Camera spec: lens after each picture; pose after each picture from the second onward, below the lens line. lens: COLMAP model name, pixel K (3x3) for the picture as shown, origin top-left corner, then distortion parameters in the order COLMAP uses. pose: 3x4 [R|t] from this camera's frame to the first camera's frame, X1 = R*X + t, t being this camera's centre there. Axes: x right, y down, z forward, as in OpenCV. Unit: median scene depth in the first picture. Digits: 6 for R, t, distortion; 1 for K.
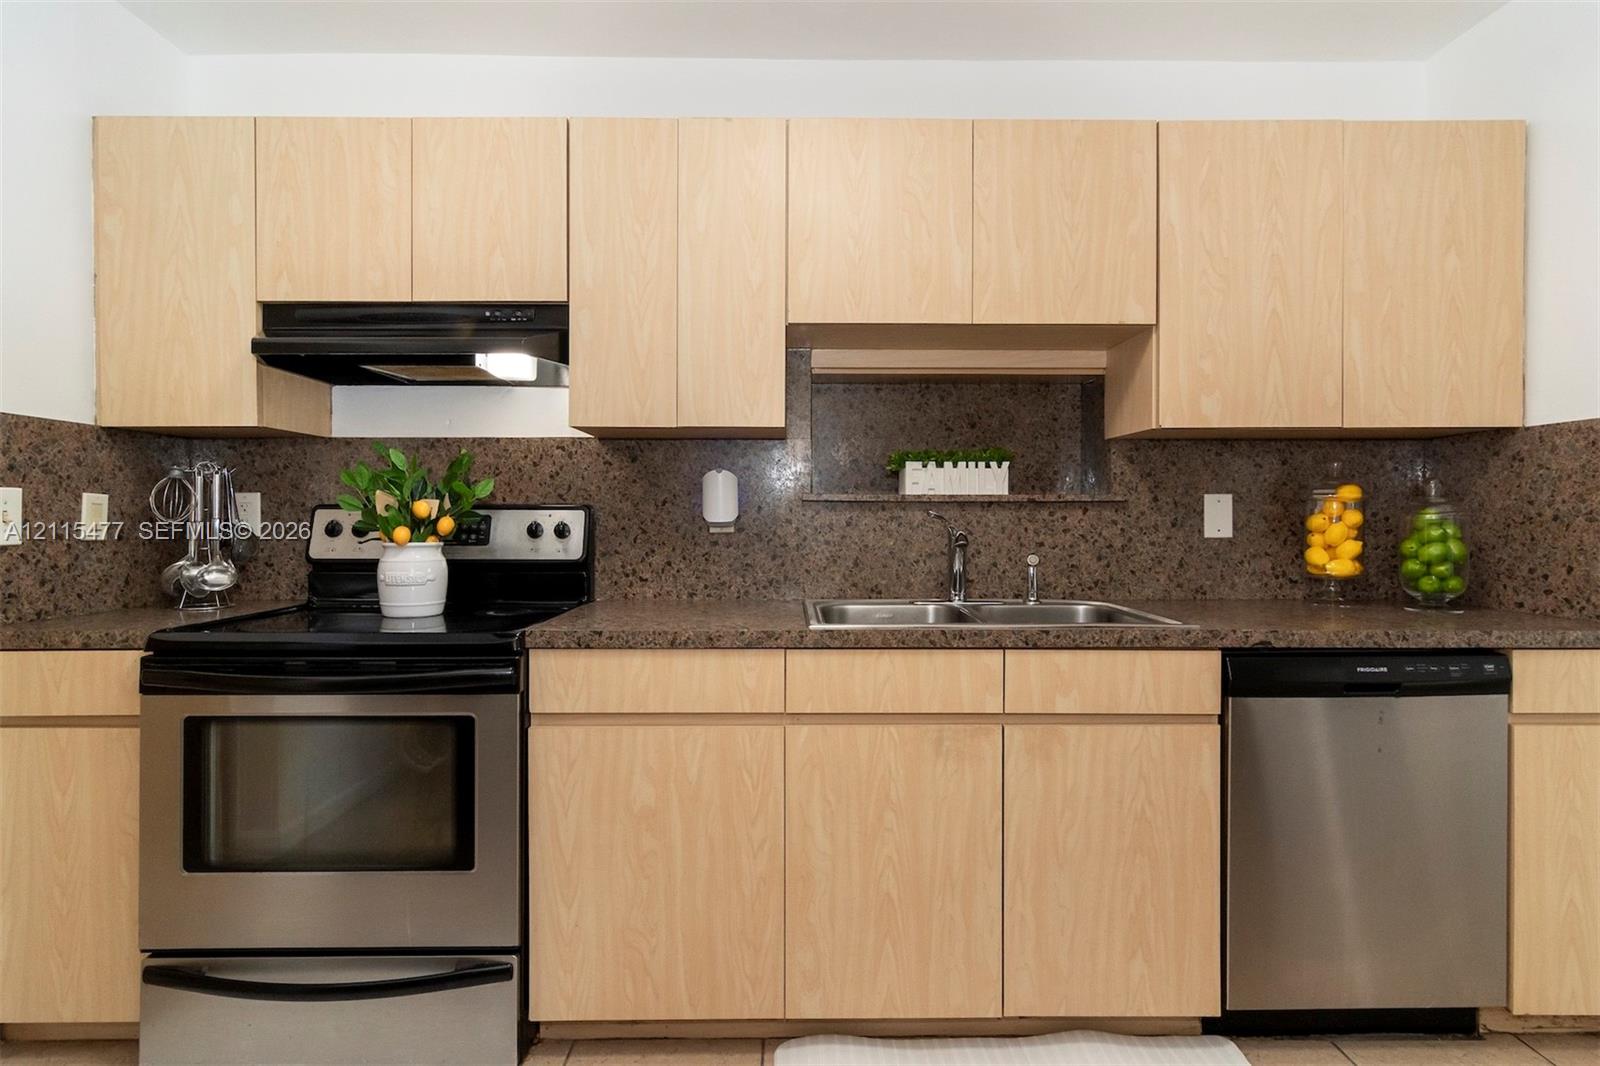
lens RADIAL K [[782.5, 0, 794.0], [0, 782.5, 523.9], [0, 0, 1]] dist [-0.001941, 0.000544]
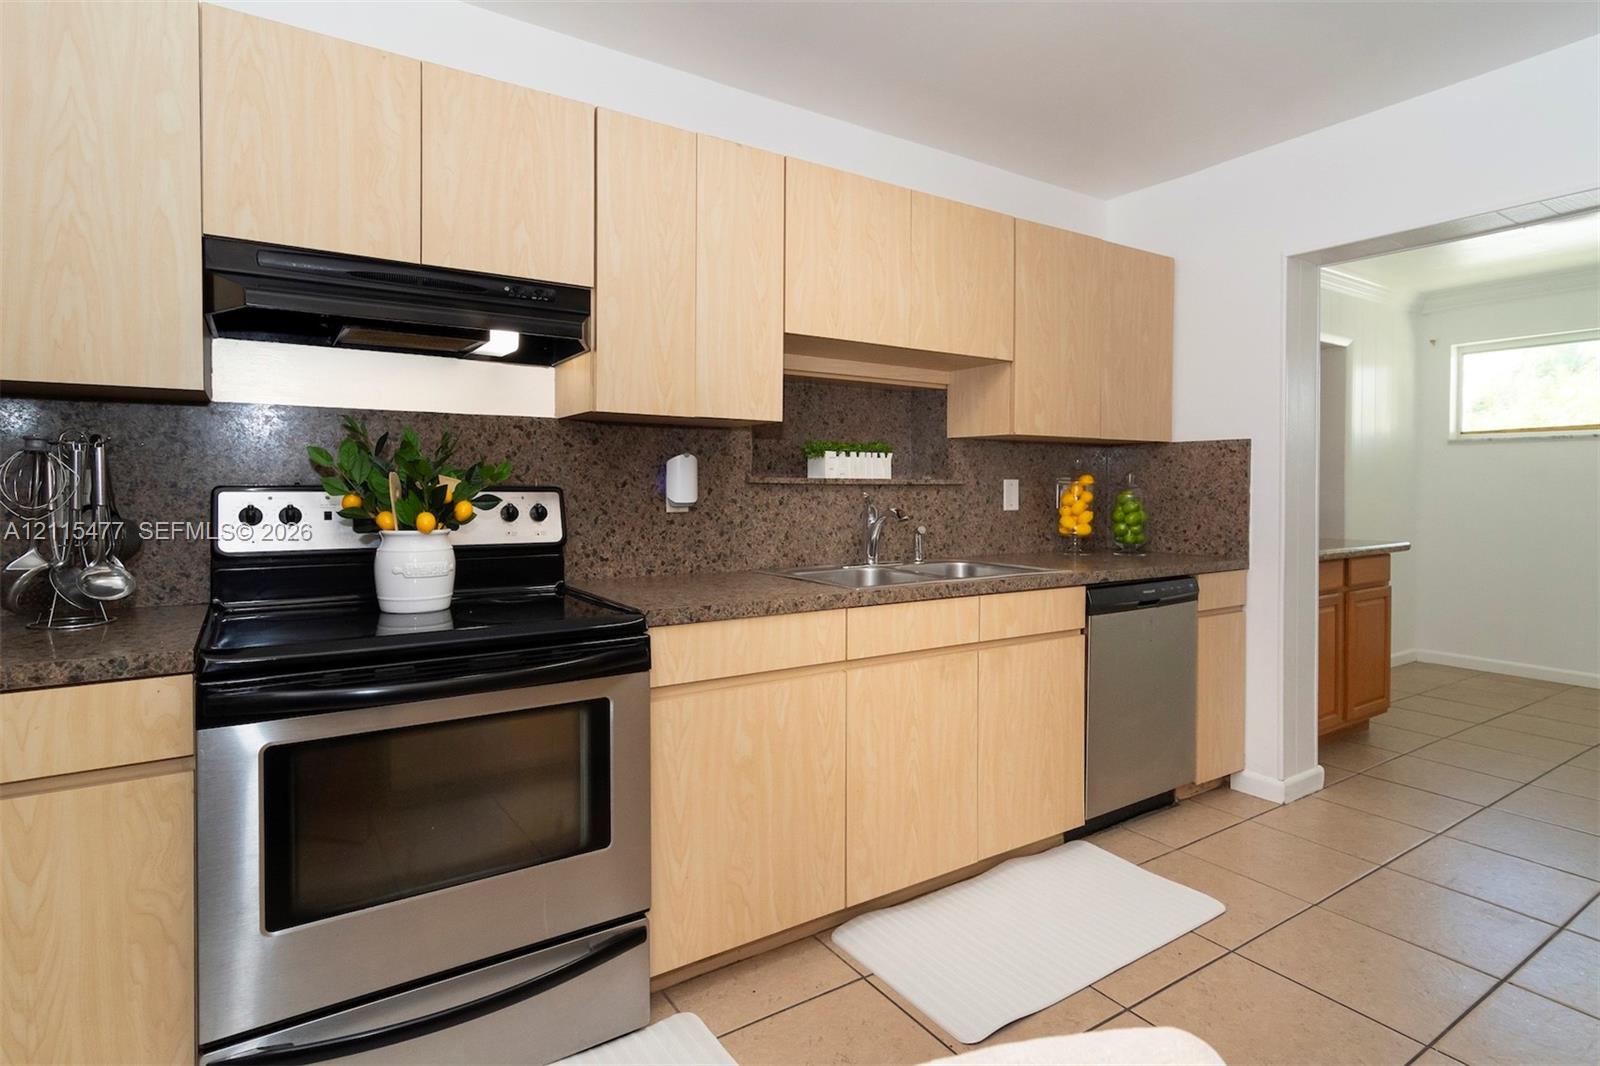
lens RADIAL K [[782.5, 0, 782.0], [0, 782.5, 501.5], [0, 0, 1]] dist [-0.001941, 0.000544]
pose [[0.853869, -0.009000, 0.520411, -0.627037], [0.003082, 0.999920, 0.012235, -0.019565], [-0.520479, -0.008844, 0.853829, 0.005585]]
